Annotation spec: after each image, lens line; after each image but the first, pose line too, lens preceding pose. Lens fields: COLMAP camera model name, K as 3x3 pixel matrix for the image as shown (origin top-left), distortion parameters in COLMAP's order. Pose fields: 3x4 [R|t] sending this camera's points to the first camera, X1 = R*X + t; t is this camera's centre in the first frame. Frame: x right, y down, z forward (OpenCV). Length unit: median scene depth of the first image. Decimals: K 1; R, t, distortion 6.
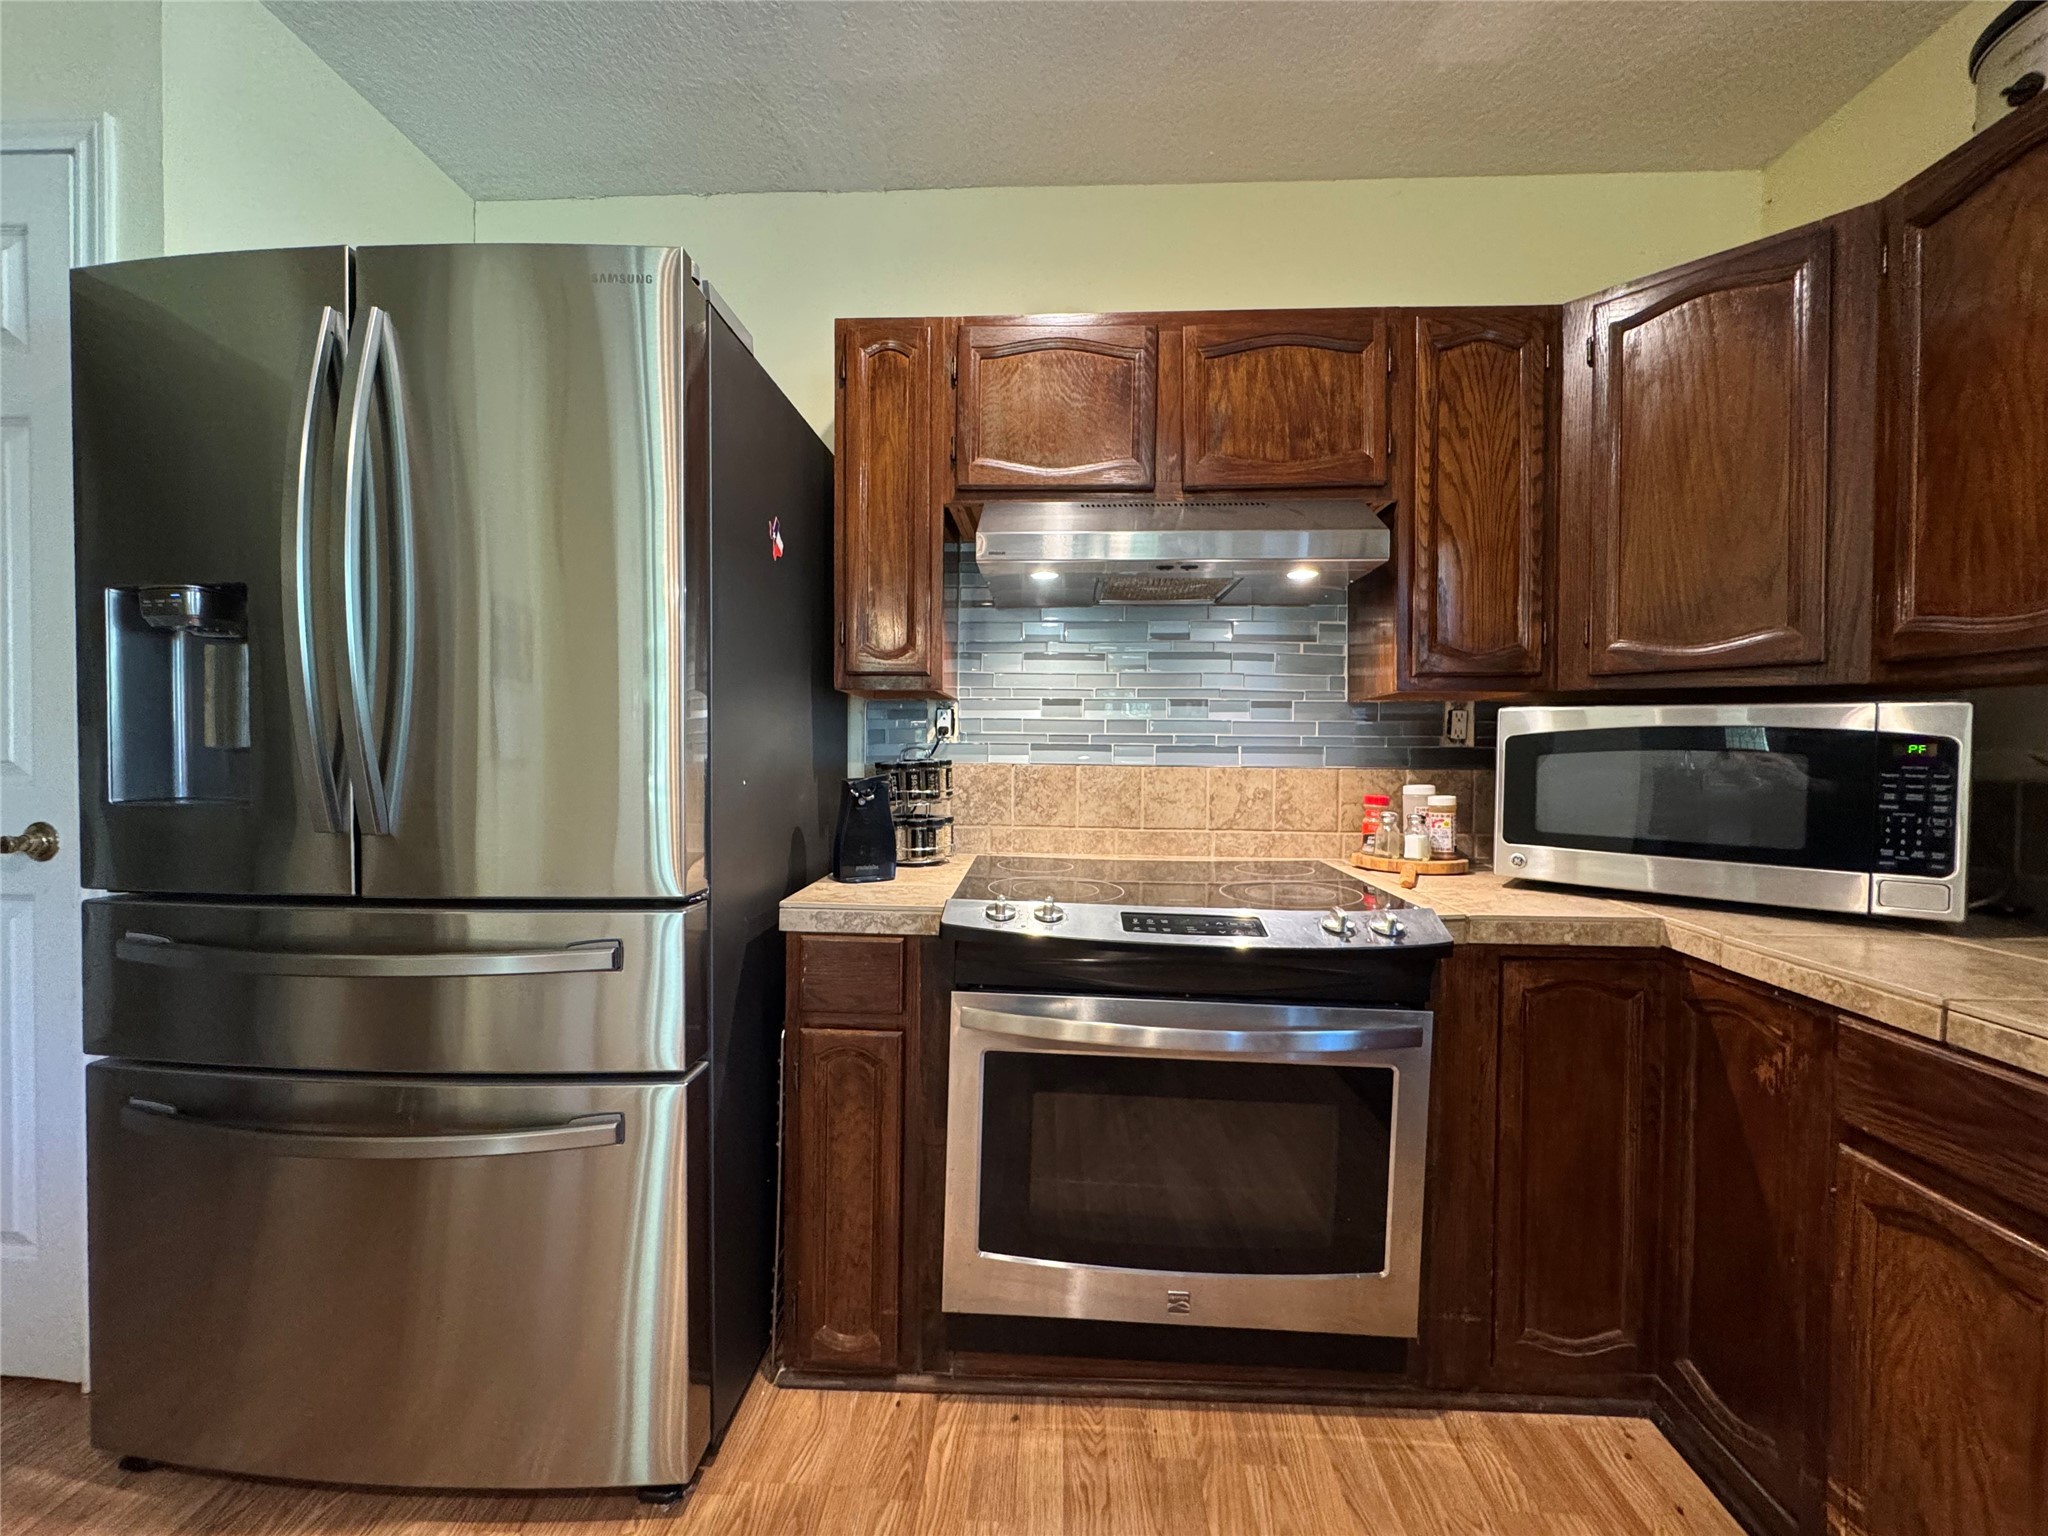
lens RADIAL K [[817.7, 0, 1023.5], [0, 817.7, 764.7], [0, 0, 1]] dist [-0.003305, 0.000219]
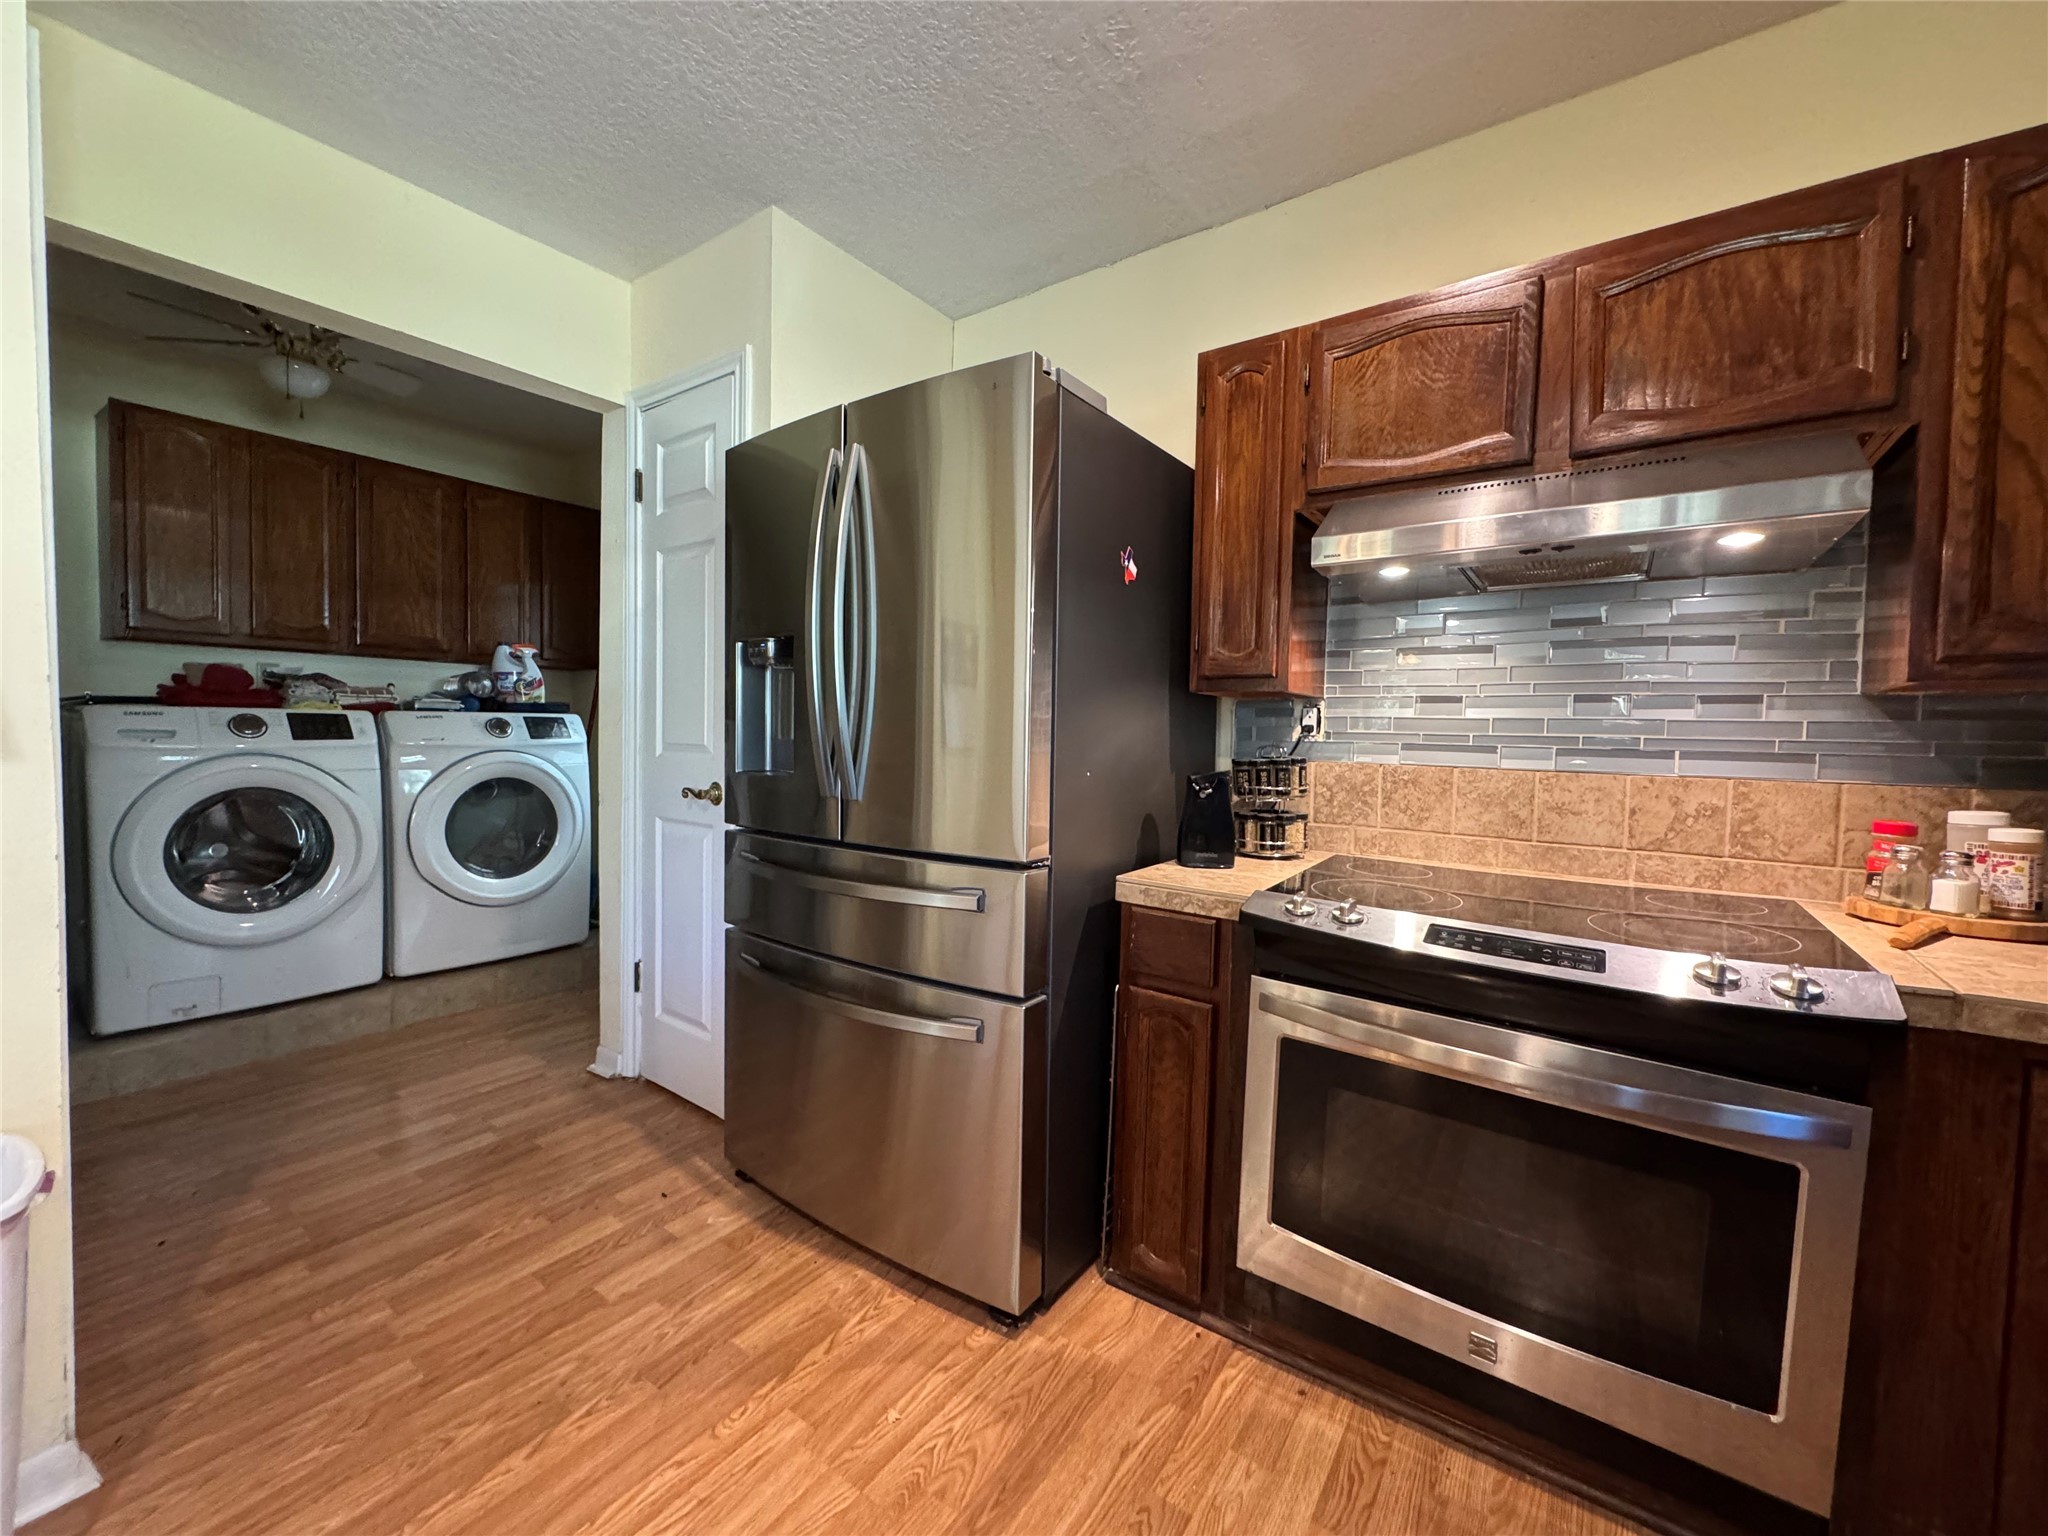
lens RADIAL K [[817.7, 0, 1025.6], [0, 817.7, 765.9], [0, 0, 1]] dist [-0.003305, 0.000219]
pose [[0.839560, 0.031997, -0.542325, 0.194217], [-0.023750, 0.999471, 0.022201, -0.012167], [0.542748, -0.005759, 0.839876, -0.052458]]
